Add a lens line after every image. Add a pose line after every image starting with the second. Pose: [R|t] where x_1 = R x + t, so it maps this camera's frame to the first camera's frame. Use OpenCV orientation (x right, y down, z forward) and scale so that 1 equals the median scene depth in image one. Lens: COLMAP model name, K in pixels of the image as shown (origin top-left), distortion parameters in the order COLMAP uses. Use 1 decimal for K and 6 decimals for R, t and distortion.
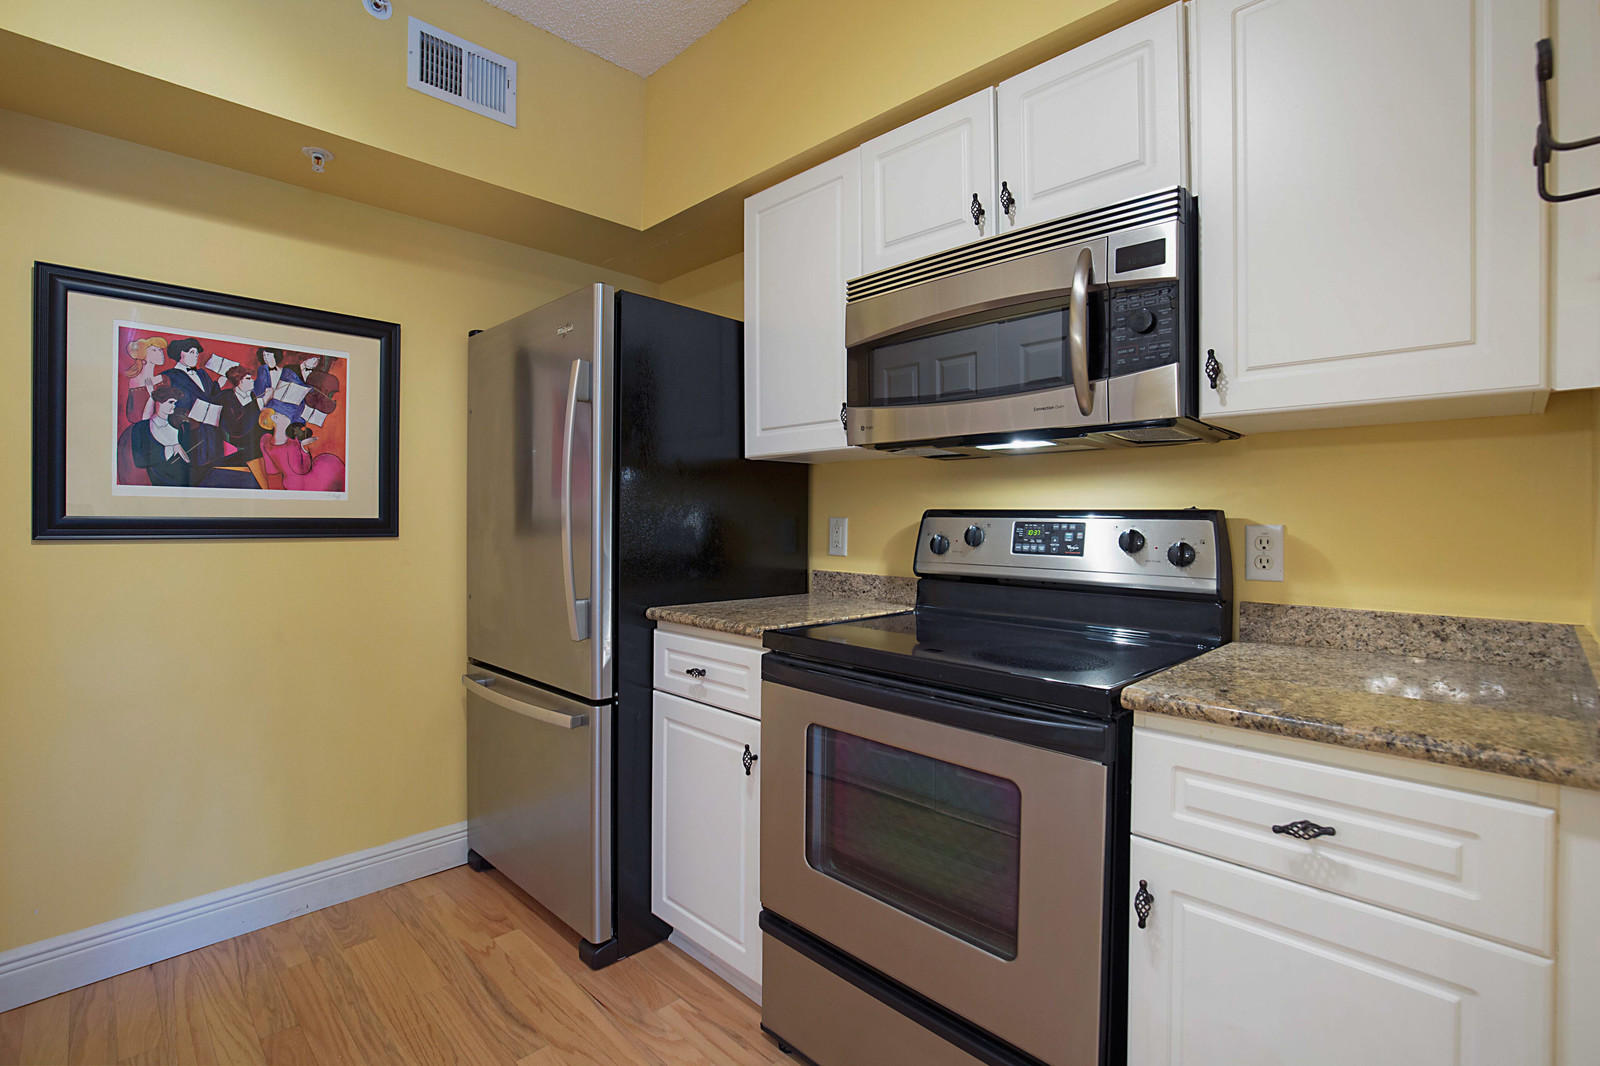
lens RADIAL K [[738.5, 0, 802.0], [0, 738.5, 511.7], [0, 0, 1]] dist [-0.030766, 0.000036]
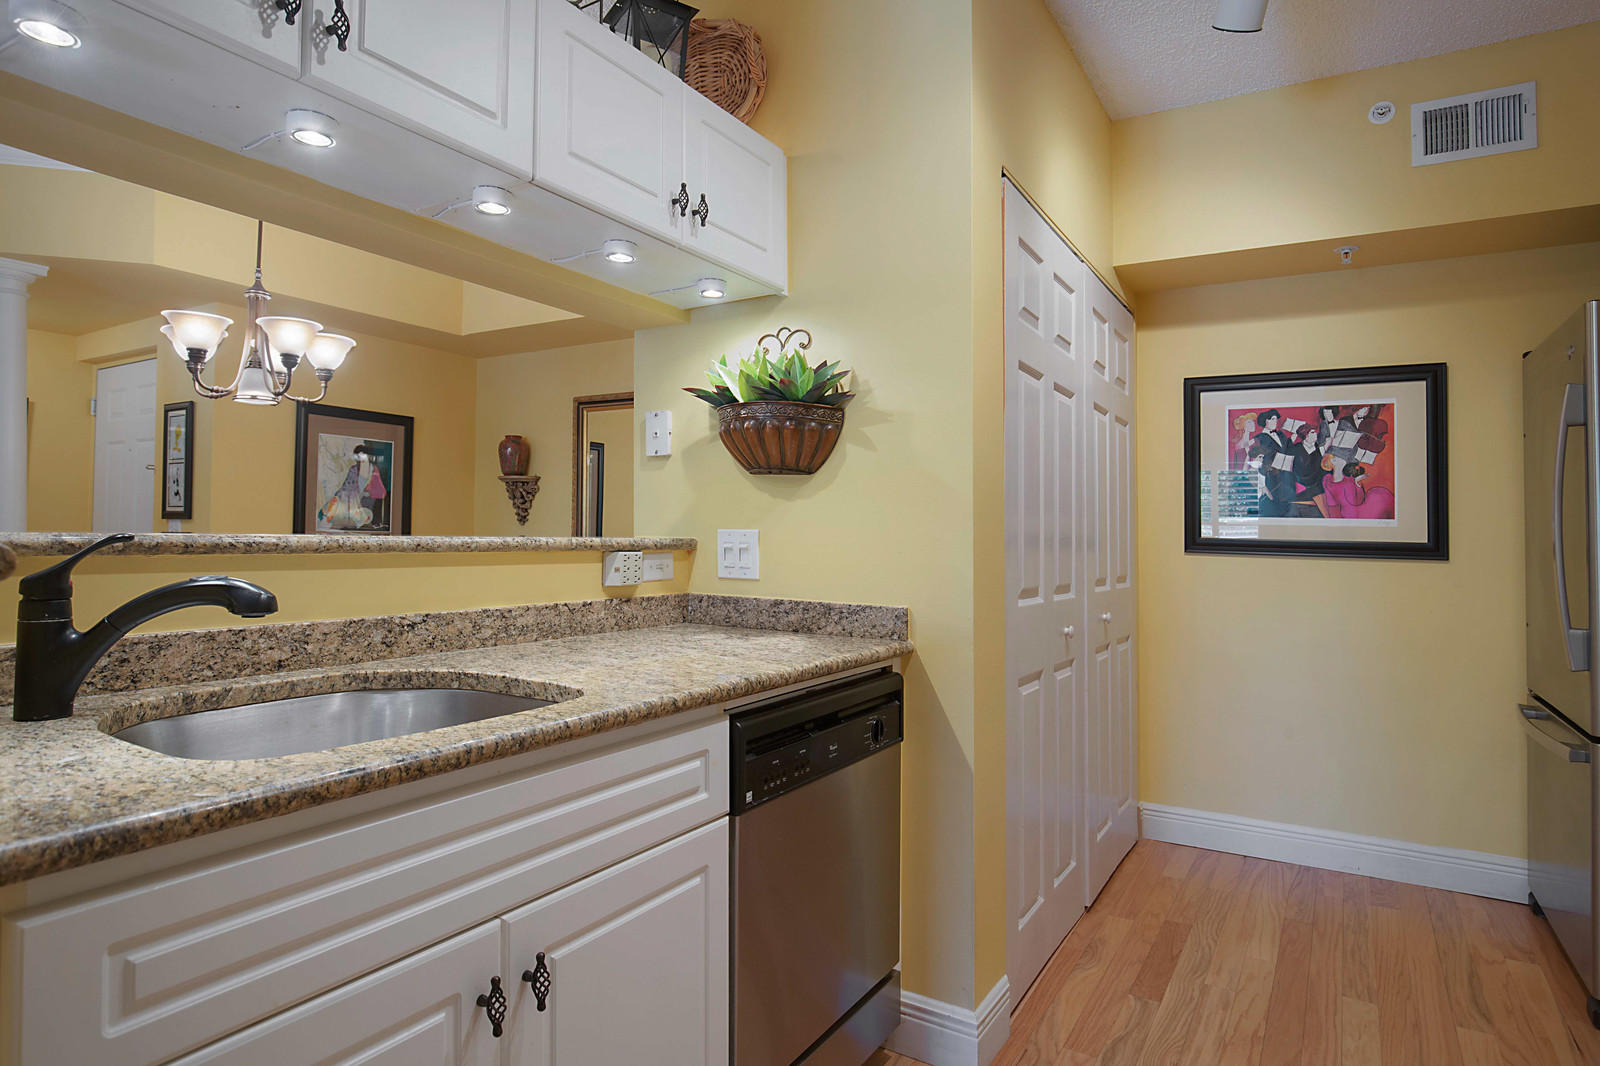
lens RADIAL K [[885.7, 0, 807.7], [0, 885.7, 499.1], [0, 0, 1]] dist [-0.020036, 0.004135]
pose [[0.237720, -0.031202, -0.970832, 0.535131], [-0.009859, 0.999355, -0.034533, -0.002144], [0.971284, 0.017781, 0.237259, -0.242001]]
